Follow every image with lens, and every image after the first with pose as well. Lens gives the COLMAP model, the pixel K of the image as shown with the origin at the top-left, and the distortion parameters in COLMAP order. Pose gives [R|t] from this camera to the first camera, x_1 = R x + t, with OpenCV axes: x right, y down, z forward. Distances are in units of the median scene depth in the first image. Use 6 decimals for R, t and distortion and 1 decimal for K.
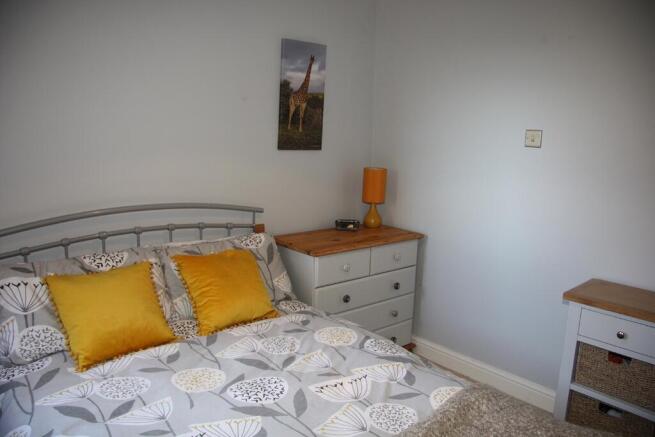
lens RADIAL K [[501.3, 0, 327.8], [0, 501.3, 217.0], [0, 0, 1]] dist [-0.170626, 0.084262]
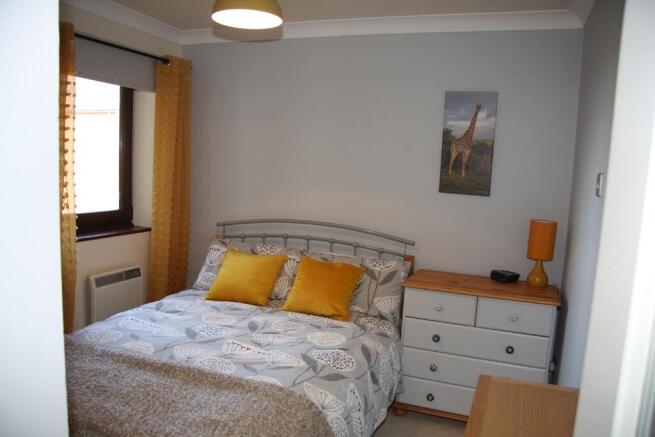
lens RADIAL K [[501.3, 0, 326.6], [0, 501.3, 221.0], [0, 0, 1]] dist [-0.170626, 0.084262]
pose [[0.481874, 0.095671, -0.871002, 0.744283], [-0.188221, 0.982120, 0.003744, -0.030416], [0.855787, 0.162137, 0.491265, 0.266259]]
